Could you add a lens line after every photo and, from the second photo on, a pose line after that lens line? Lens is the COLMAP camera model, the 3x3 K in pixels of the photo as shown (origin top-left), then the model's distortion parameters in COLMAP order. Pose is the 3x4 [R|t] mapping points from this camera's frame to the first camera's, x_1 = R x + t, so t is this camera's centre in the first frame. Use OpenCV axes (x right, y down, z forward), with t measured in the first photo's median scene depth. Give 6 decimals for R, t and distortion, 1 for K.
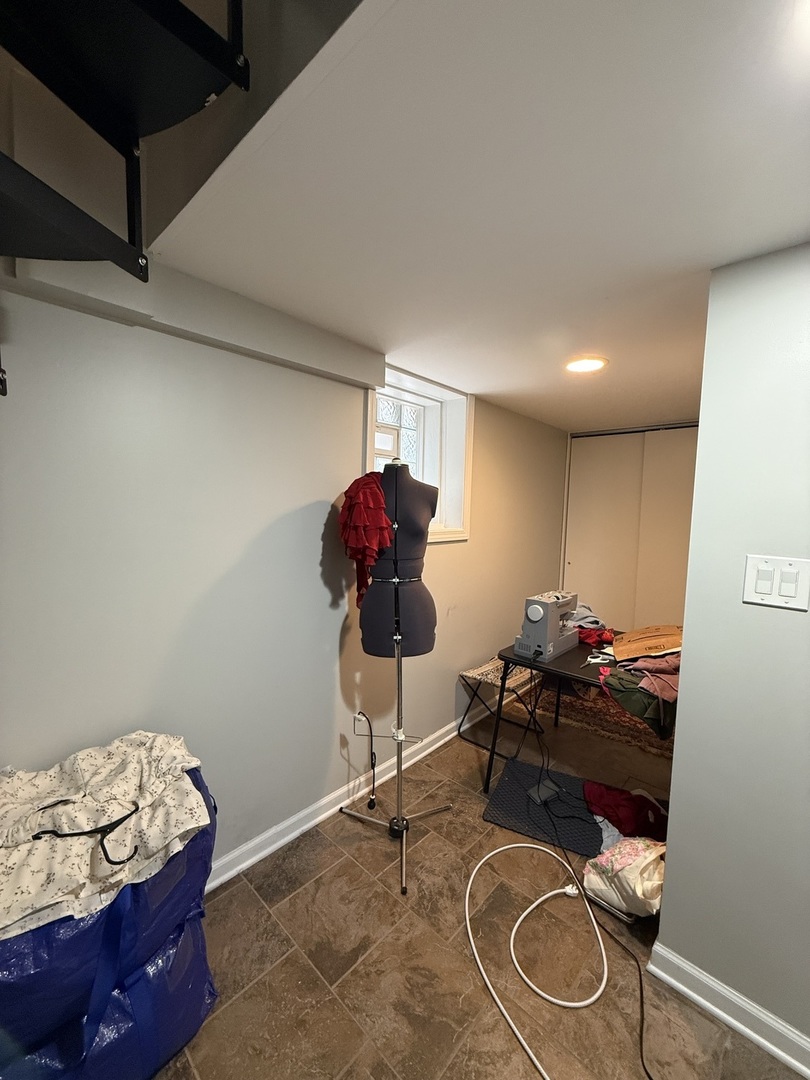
lens RADIAL K [[431.5, 0, 404.0], [0, 431.5, 537.4], [0, 0, 1]] dist [0.000034, -0.000543]
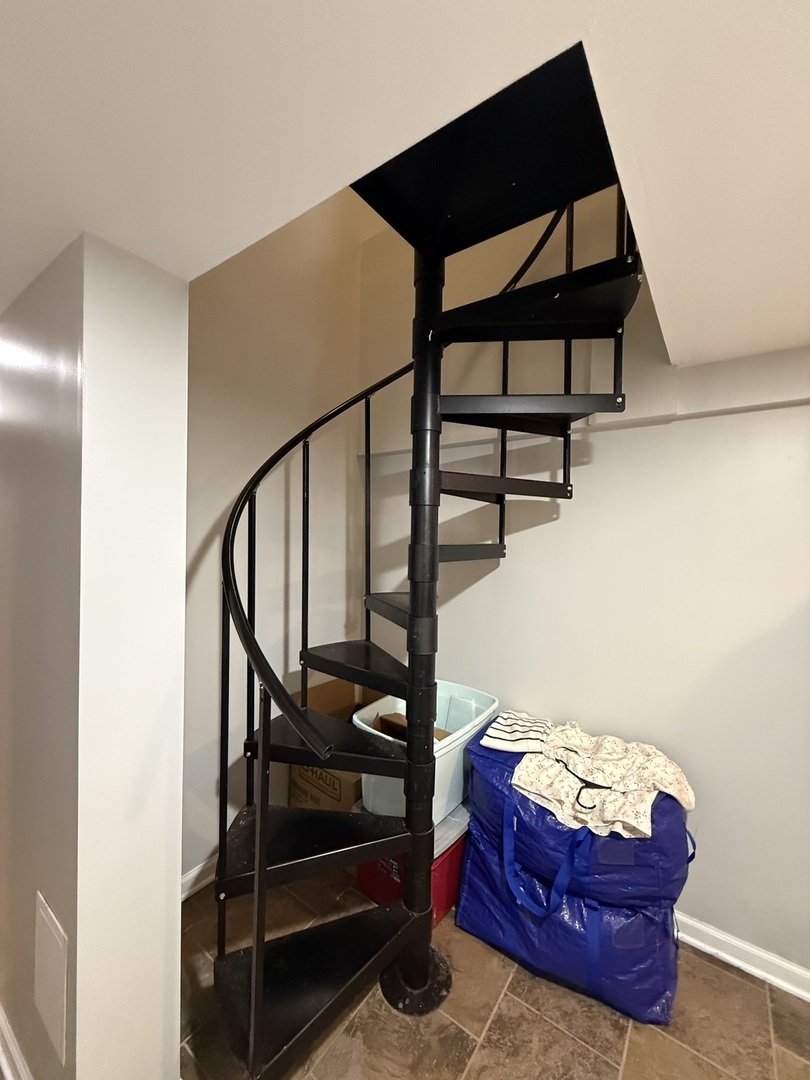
lens RADIAL K [[431.5, 0, 405.1], [0, 431.5, 538.7], [0, 0, 1]] dist [0.000034, -0.000543]
pose [[0.114868, -0.018847, -0.993202, 0.699554], [-0.089772, 0.995532, -0.029274, -0.053145], [0.989316, 0.092525, 0.112663, 0.139355]]
